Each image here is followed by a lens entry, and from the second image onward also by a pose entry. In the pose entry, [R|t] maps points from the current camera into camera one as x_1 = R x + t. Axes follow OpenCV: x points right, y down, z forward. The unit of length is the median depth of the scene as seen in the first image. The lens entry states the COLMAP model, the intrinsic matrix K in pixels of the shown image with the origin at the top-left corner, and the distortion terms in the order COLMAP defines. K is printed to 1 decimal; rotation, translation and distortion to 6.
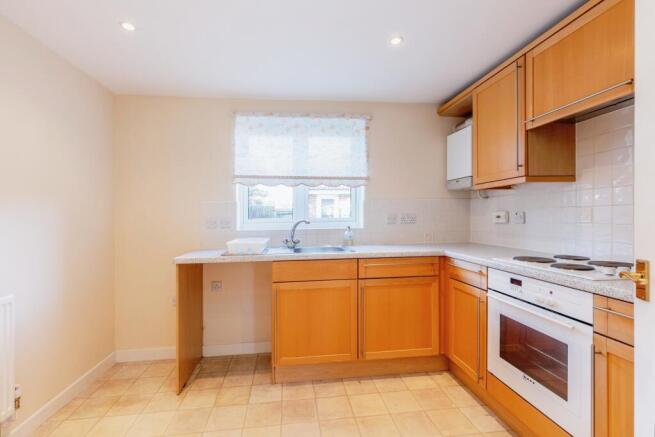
lens RADIAL K [[294.7, 0, 325.5], [0, 294.7, 218.1], [0, 0, 1]] dist [0.009986, -0.001059]
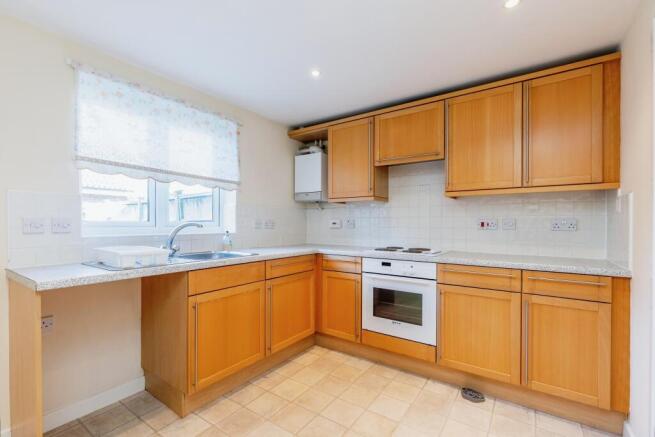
lens RADIAL K [[294.7, 0, 313.8], [0, 294.7, 228.9], [0, 0, 1]] dist [0.009986, -0.001059]
pose [[0.680196, 0.003472, 0.733022, -0.531731], [-0.008149, 0.999963, 0.002825, 0.020420], [-0.732985, -0.007895, 0.680199, 0.158442]]
